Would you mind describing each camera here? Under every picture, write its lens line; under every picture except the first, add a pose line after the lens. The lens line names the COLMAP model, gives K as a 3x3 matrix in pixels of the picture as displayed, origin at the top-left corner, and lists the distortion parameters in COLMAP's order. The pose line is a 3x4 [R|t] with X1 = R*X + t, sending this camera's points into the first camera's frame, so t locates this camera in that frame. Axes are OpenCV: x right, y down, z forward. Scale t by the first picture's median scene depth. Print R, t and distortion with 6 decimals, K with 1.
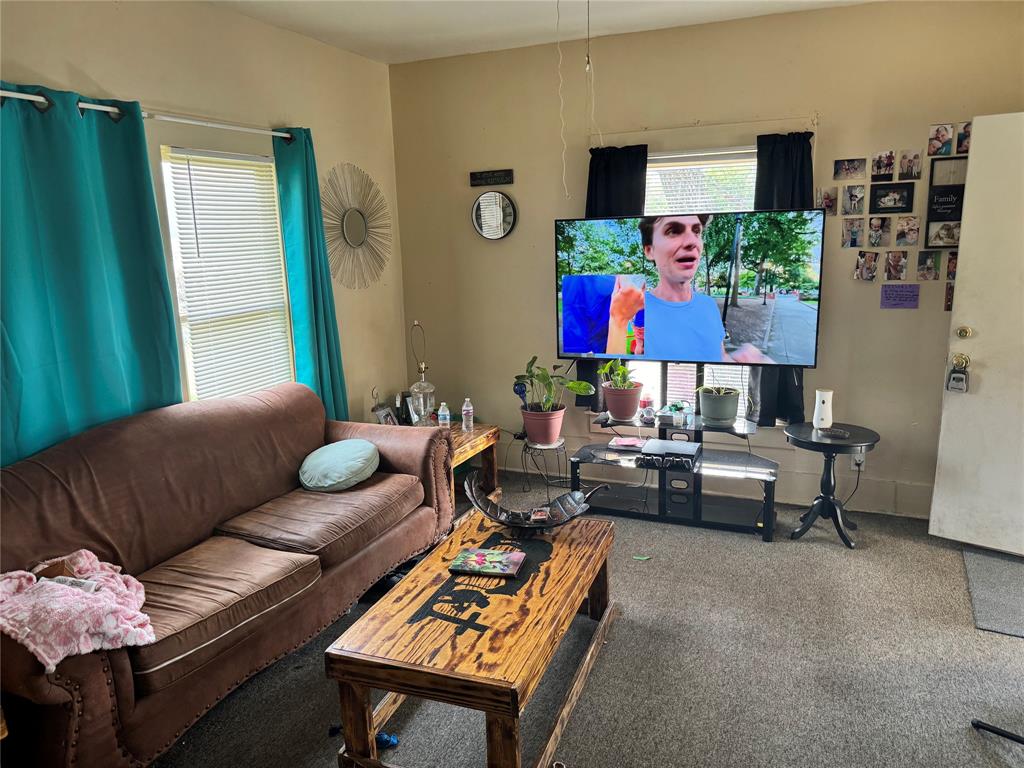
lens RADIAL K [[727.0, 0, 512.0], [0, 727.0, 384.0], [0, 0, 1]] dist [0.066662, 0.000063]
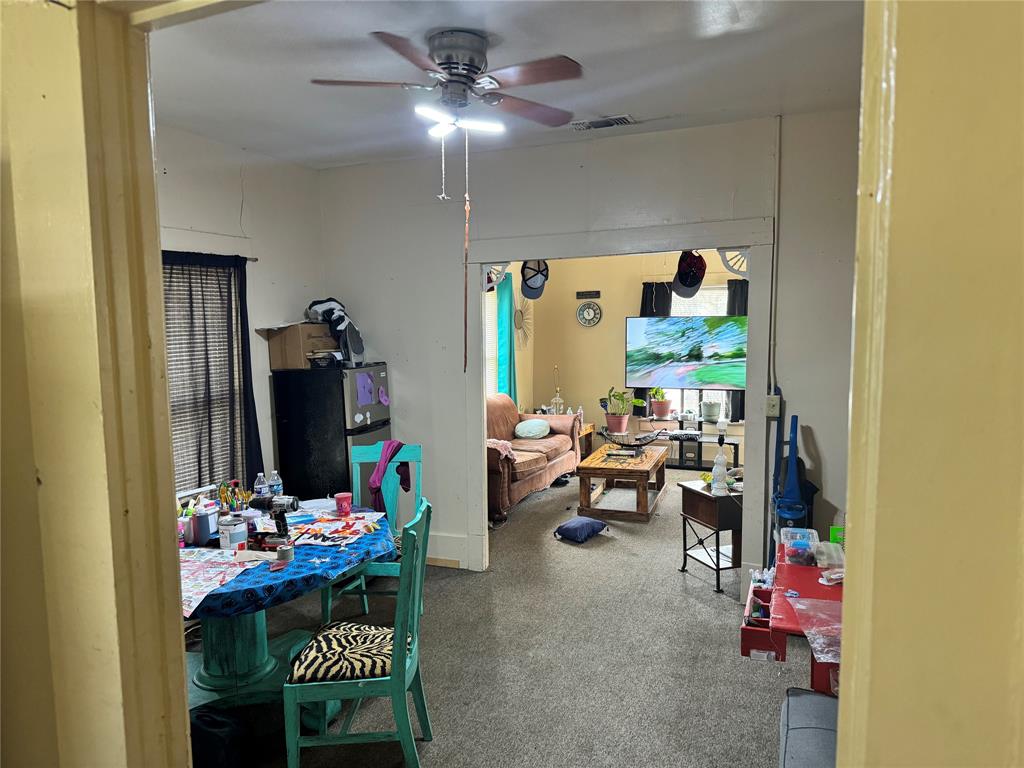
lens RADIAL K [[710.3, 0, 491.4], [0, 710.3, 385.0], [0, 0, 1]] dist [0.063959, -0.000081]
pose [[0.999658, 0.019532, -0.017382, -0.279712], [-0.021262, 0.994175, -0.105660, 0.175491], [0.015217, 0.105993, 0.994250, -0.945903]]
